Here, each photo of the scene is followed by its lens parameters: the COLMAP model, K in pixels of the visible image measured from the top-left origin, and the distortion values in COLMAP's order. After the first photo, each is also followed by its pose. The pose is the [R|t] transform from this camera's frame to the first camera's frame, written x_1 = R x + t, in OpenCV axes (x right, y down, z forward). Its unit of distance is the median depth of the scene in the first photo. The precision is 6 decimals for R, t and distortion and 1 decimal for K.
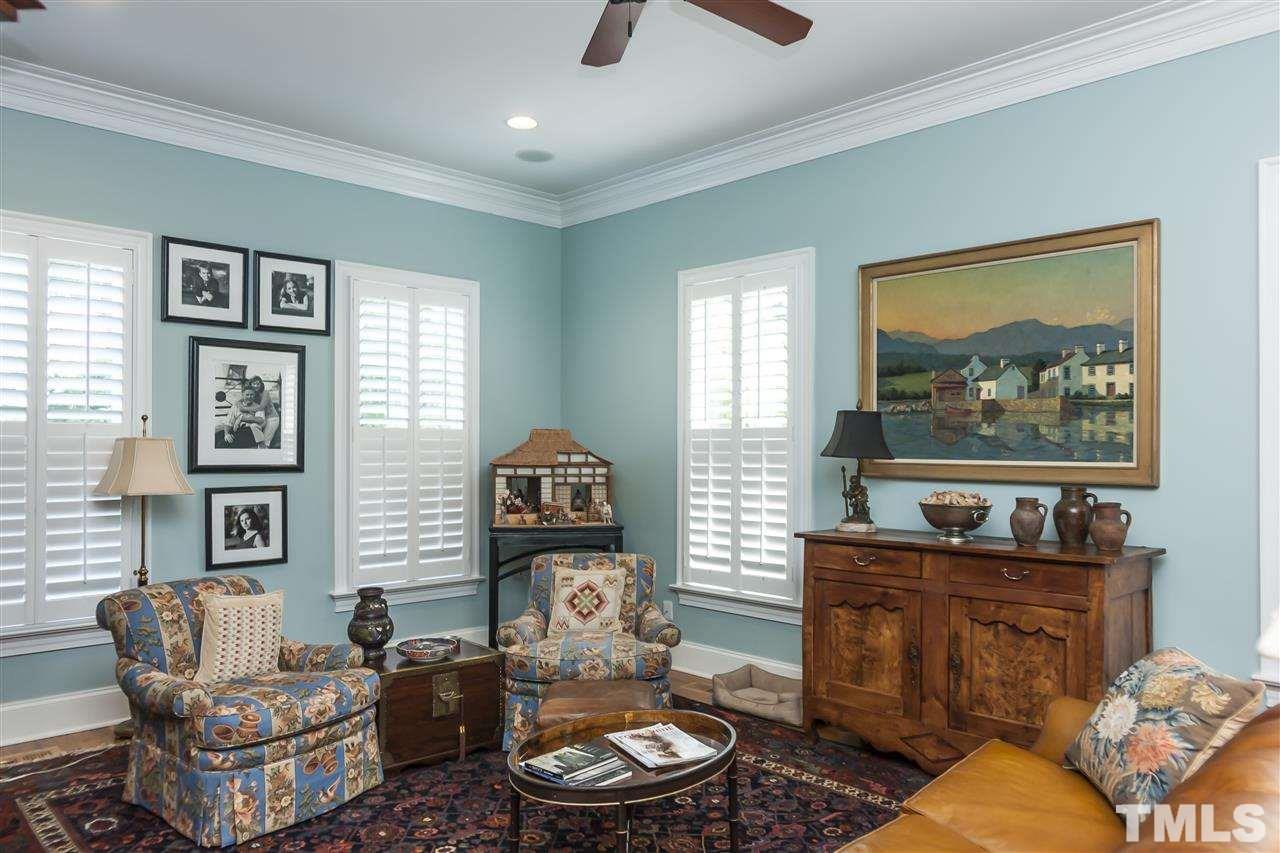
lens RADIAL K [[890.6, 0, 640.0], [0, 890.6, 426.5], [0, 0, 1]] dist [-0.003868, 0.000425]
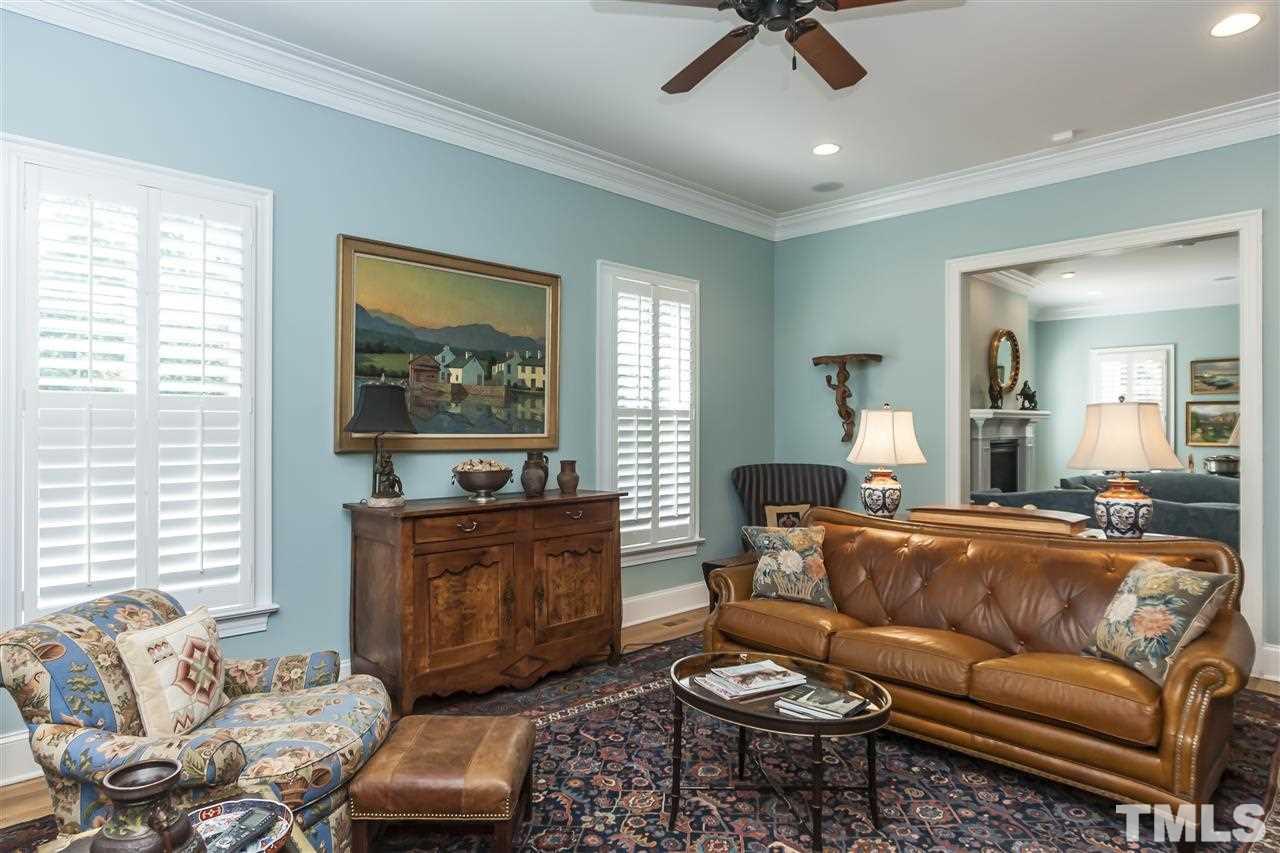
lens RADIAL K [[734.2, 0, 639.0], [0, 734.2, 416.2], [0, 0, 1]] dist [-0.015296, 0.001724]
pose [[-0.002456, 0.014983, 0.999885, -0.629481], [-0.024626, 0.999584, -0.015039, 0.023858], [-0.999694, -0.024660, -0.002086, 0.781276]]
